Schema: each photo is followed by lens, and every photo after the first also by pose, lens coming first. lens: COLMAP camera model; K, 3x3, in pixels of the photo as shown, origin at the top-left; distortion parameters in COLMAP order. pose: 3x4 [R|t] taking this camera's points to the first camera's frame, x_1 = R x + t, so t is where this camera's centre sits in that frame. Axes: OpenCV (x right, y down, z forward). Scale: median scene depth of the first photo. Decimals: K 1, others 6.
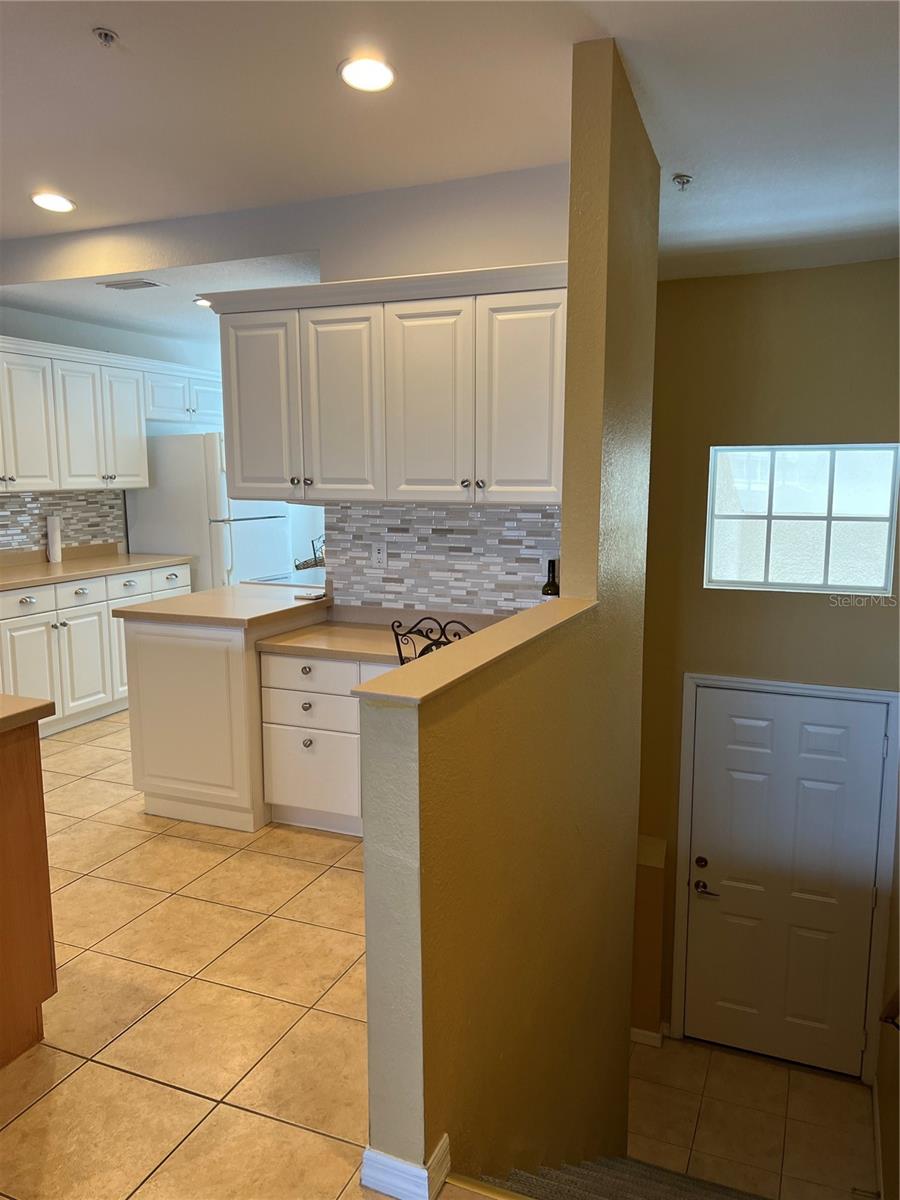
lens RADIAL K [[910.2, 0, 451.6], [0, 910.2, 606.3], [0, 0, 1]] dist [0.051847, -0.056101]
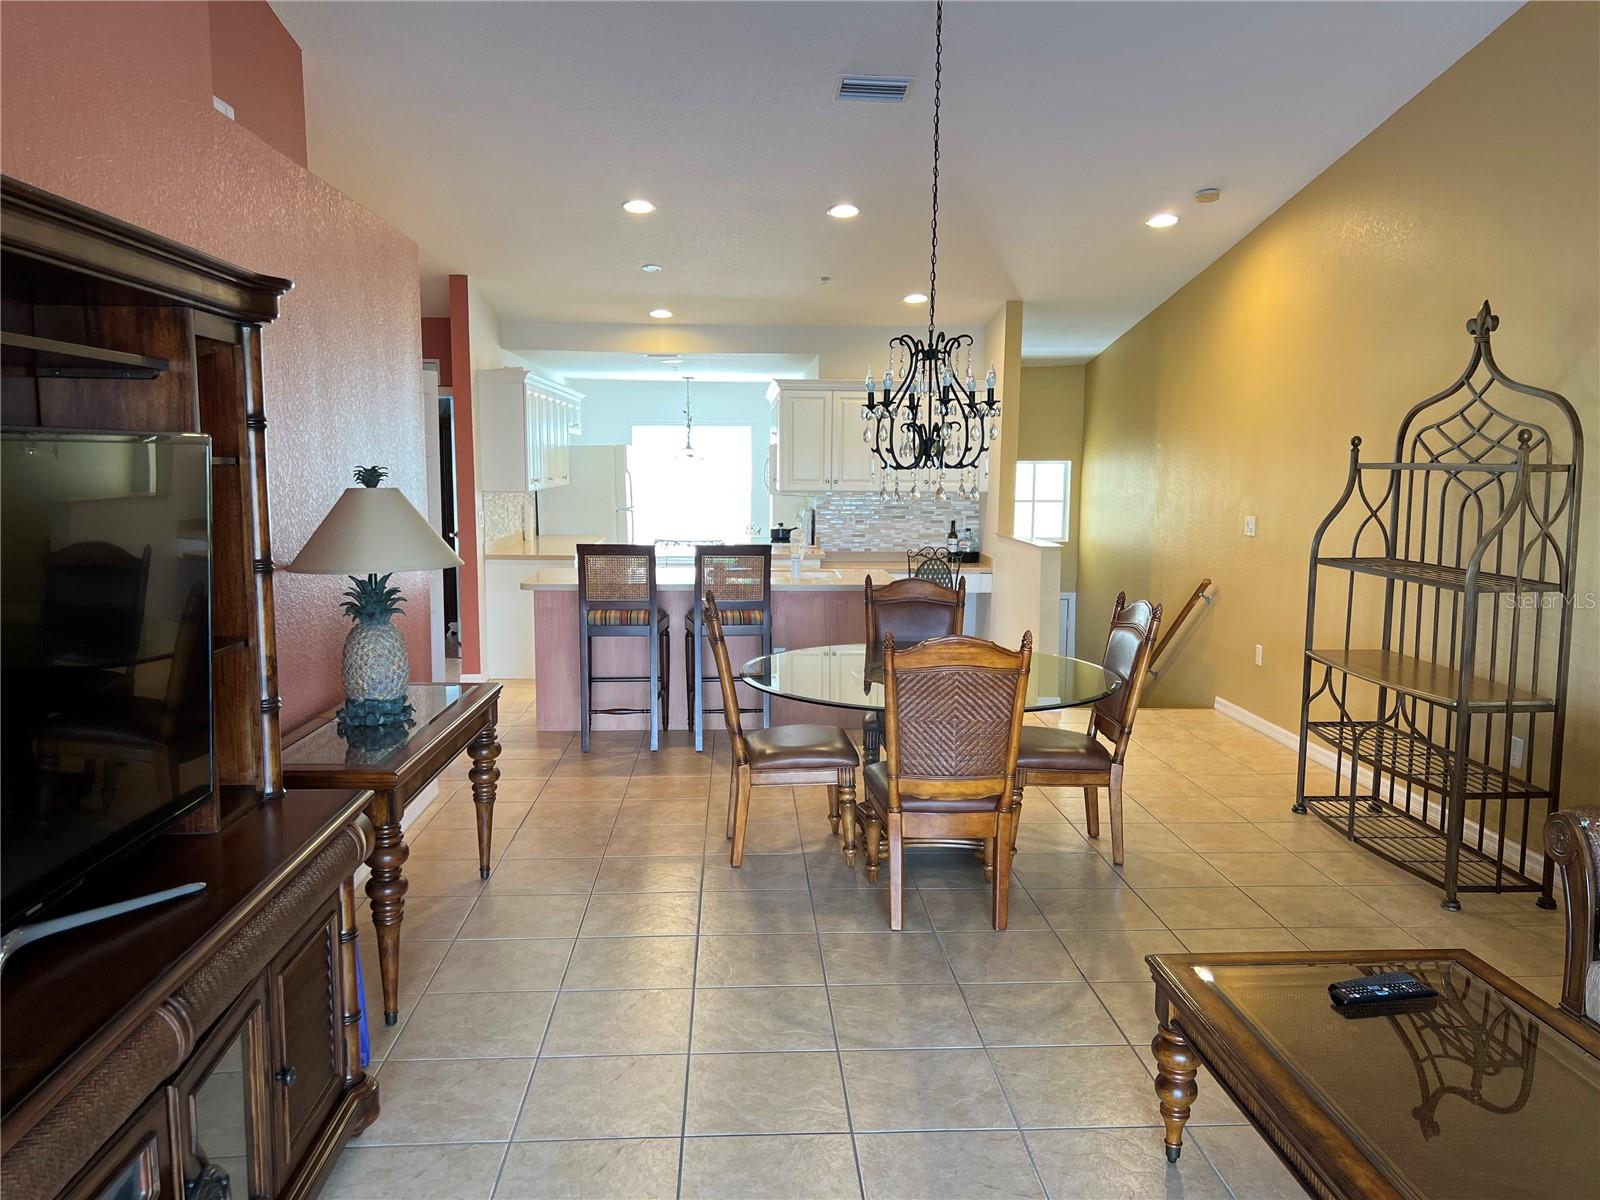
lens RADIAL K [[1213.6, 0, 801.0], [0, 1213.6, 599.7], [0, 0, 1]] dist [0.051847, -0.056101]
pose [[0.899072, -0.043883, 0.435595, -1.255321], [0.061341, 0.997776, -0.026088, 0.157790], [-0.433481, 0.050175, 0.899765, -1.135782]]
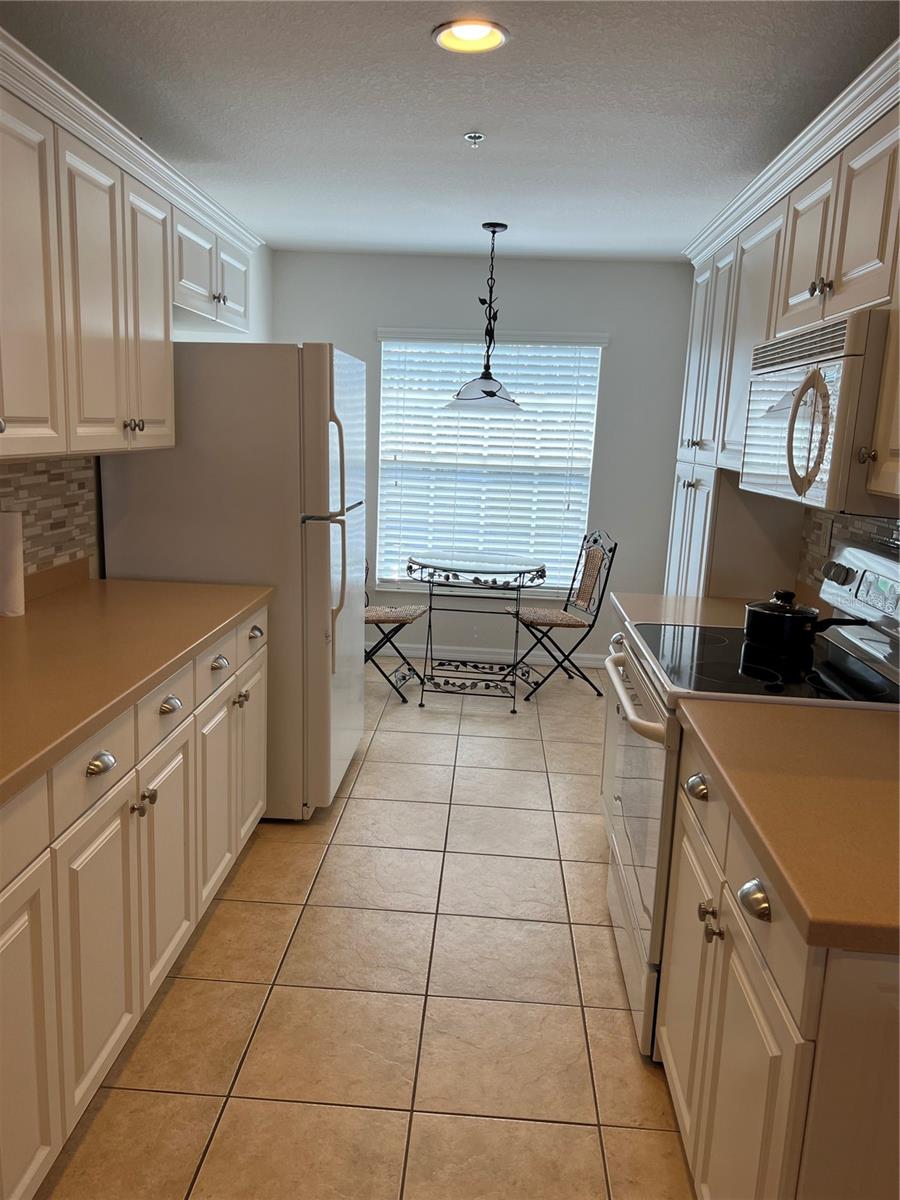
lens RADIAL K [[910.2, 0, 444.3], [0, 910.2, 601.4], [0, 0, 1]] dist [0.051847, -0.056101]
pose [[0.948900, -0.026775, 0.314438, -0.558030], [0.013400, 0.998914, 0.044622, -0.107191], [-0.315291, -0.038129, 0.948229, 0.772658]]
